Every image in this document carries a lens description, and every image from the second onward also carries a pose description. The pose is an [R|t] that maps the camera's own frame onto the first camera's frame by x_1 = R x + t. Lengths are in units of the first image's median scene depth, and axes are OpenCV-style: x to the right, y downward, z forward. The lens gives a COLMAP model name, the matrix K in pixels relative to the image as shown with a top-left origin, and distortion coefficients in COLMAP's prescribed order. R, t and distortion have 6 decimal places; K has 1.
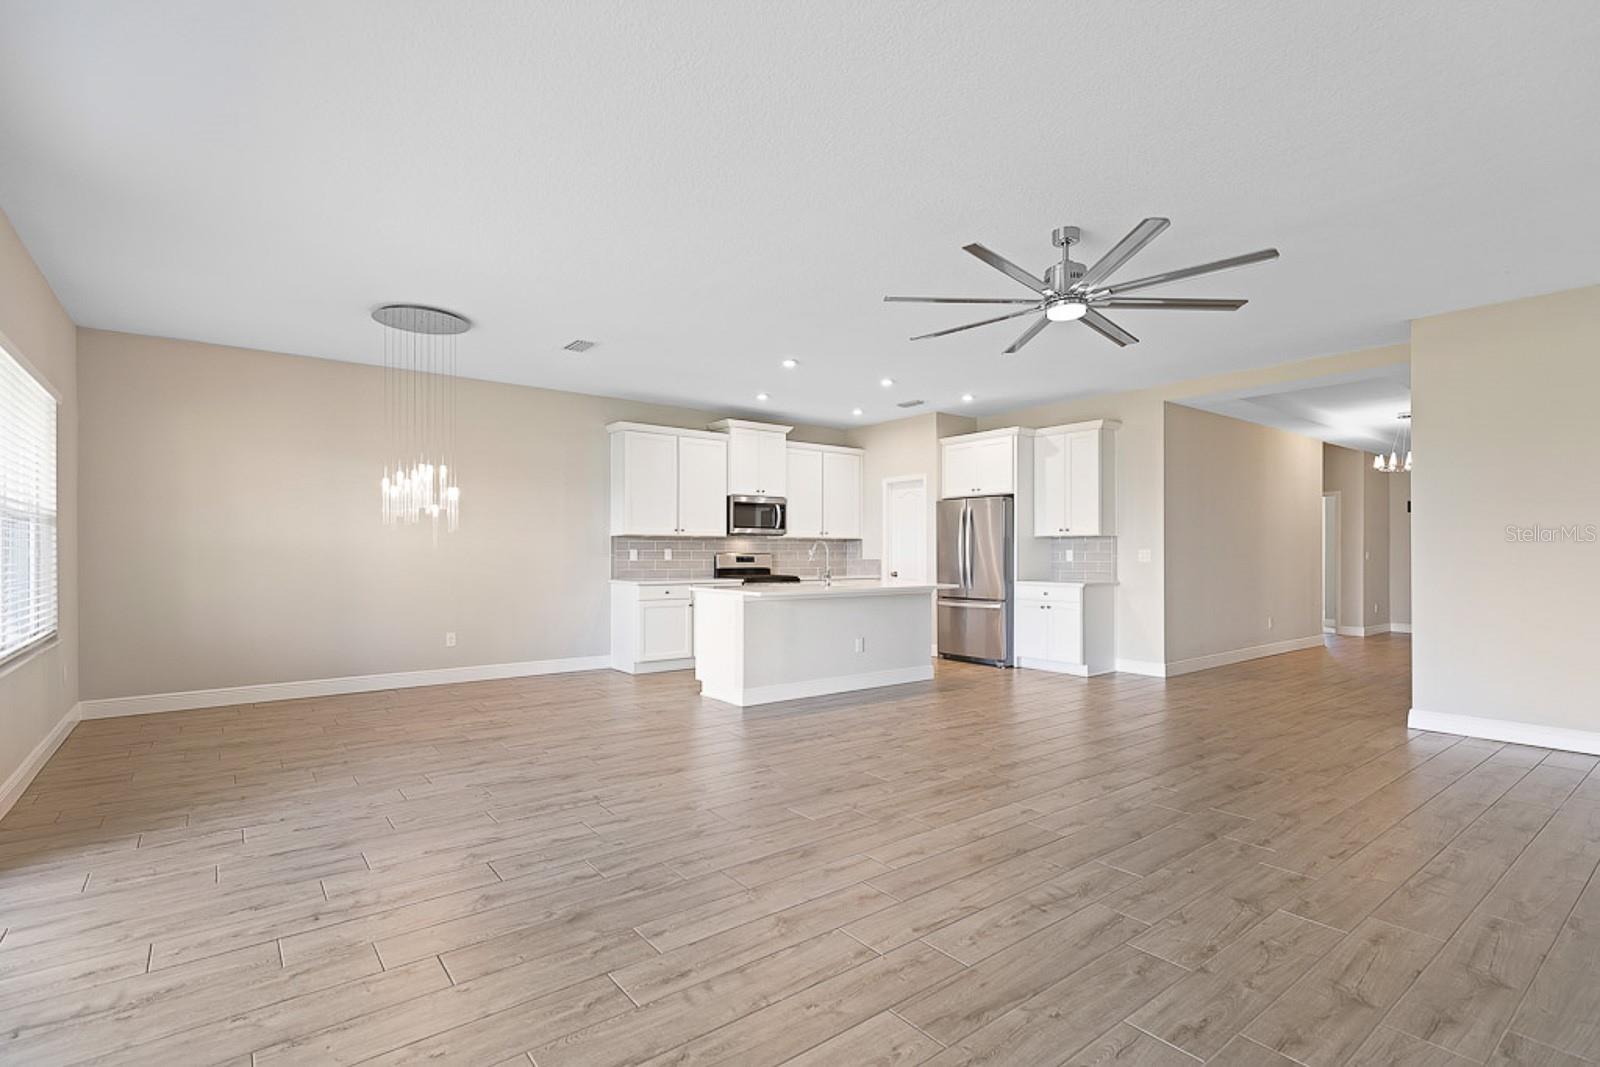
lens RADIAL K [[755.0, 0, 805.9], [0, 755.0, 554.9], [0, 0, 1]] dist [0.002065, 0.000136]
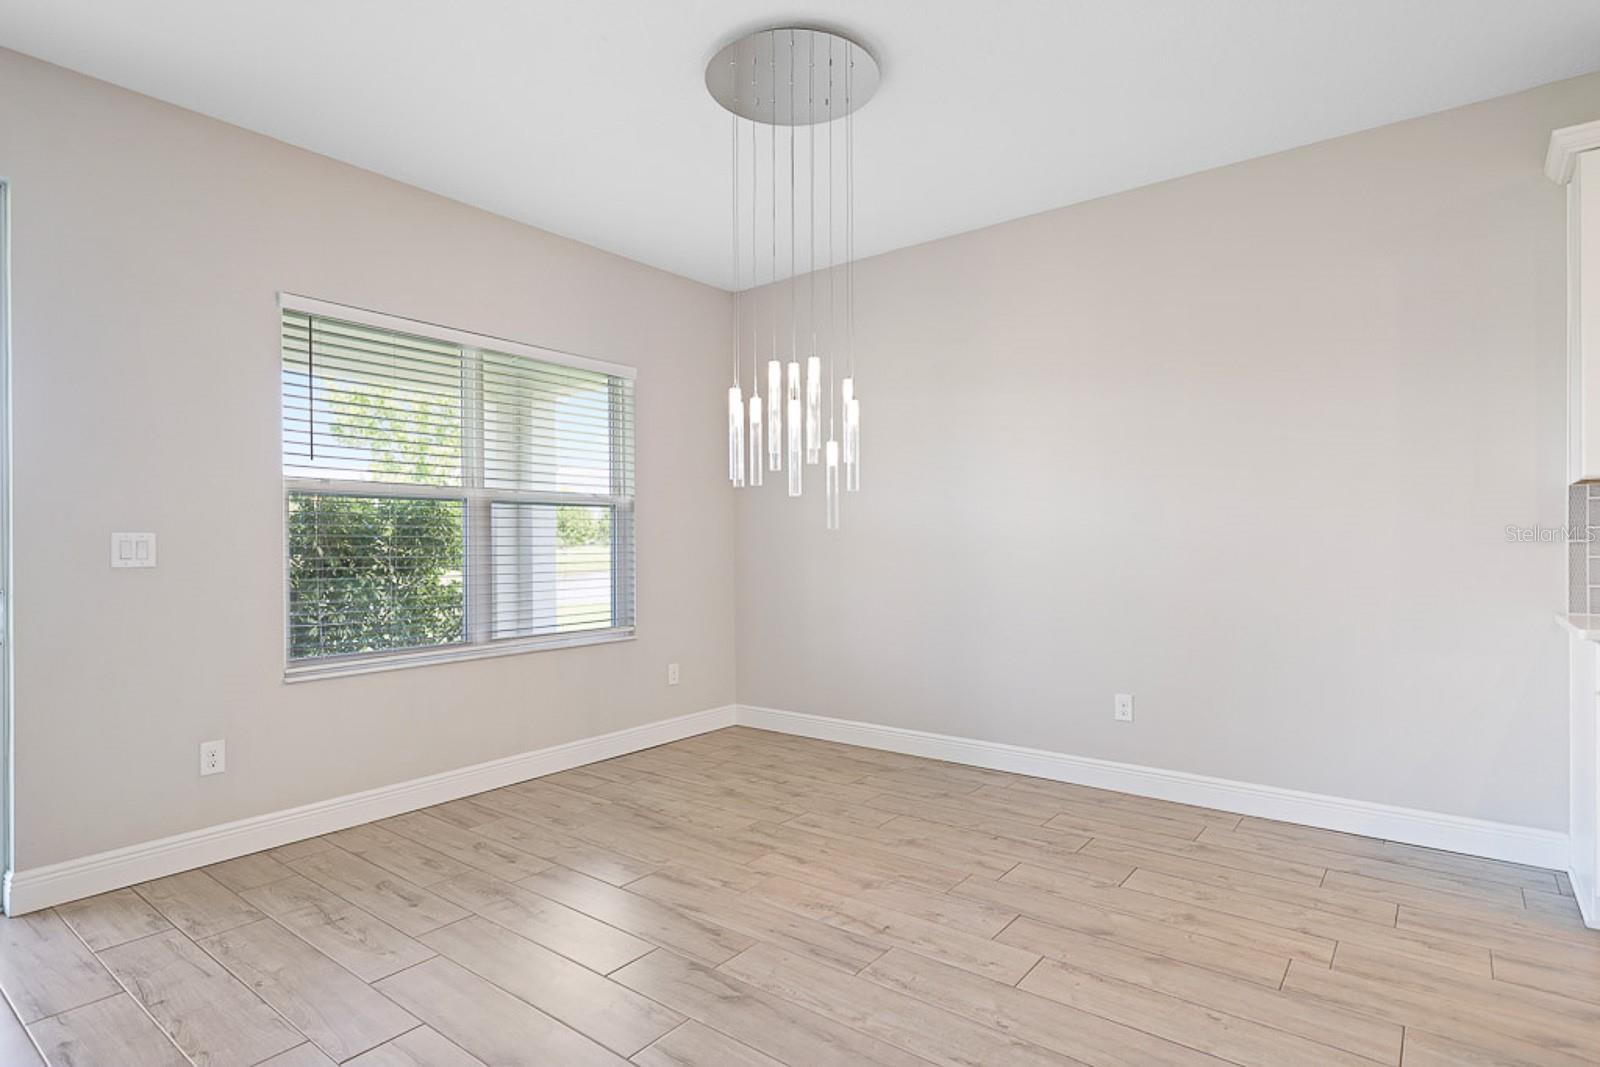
lens RADIAL K [[835.7, 0, 806.1], [0, 835.7, 541.8], [0, 0, 1]] dist [-0.000373, -0.000282]
pose [[0.247529, -0.000421, -0.968880, 0.021519], [0.002472, 0.999997, 0.000197, -0.000433], [0.968877, -0.002444, 0.247529, 0.569950]]
